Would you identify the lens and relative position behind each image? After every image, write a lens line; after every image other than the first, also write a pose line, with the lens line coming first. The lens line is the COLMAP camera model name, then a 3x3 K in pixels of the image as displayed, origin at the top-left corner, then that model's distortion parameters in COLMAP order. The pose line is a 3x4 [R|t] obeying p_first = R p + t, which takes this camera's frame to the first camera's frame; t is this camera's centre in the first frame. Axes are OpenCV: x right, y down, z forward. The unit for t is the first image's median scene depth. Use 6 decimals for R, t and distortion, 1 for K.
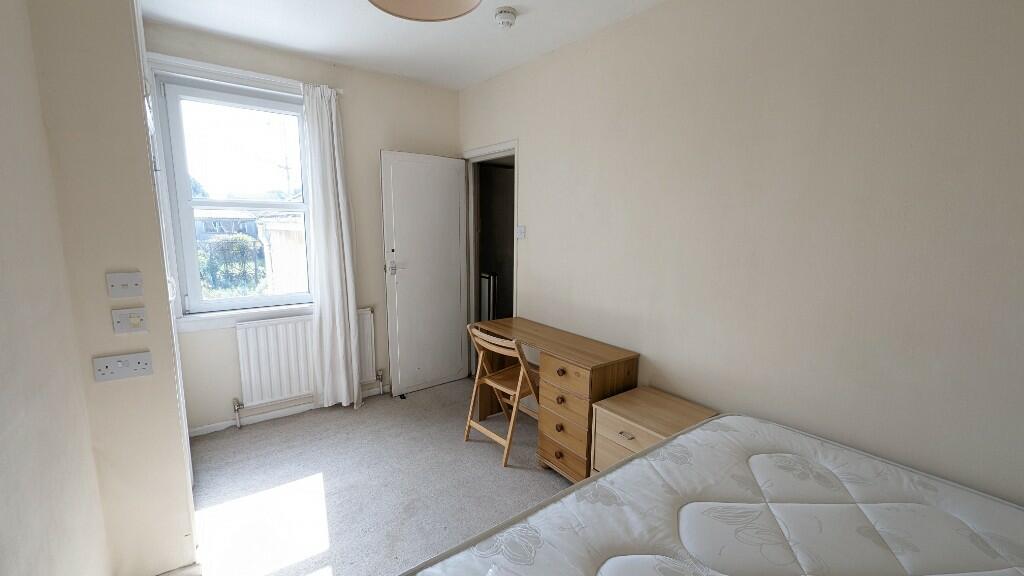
lens RADIAL K [[425.3, 0, 514.3], [0, 425.3, 290.9], [0, 0, 1]] dist [0.000696, -0.000191]
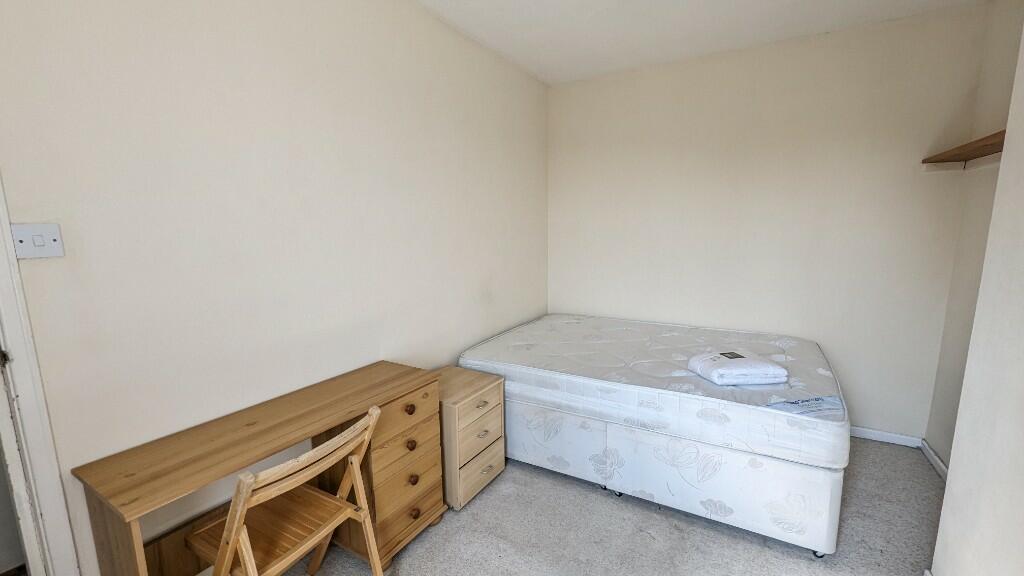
lens RADIAL K [[425.3, 0, 514.3], [0, 425.3, 290.9], [0, 0, 1]] dist [0.000696, -0.000191]
pose [[-0.372312, -0.159330, 0.914329, -0.631759], [0.148511, 0.962233, 0.228151, -0.164070], [-0.916149, 0.220731, -0.334588, 1.033147]]
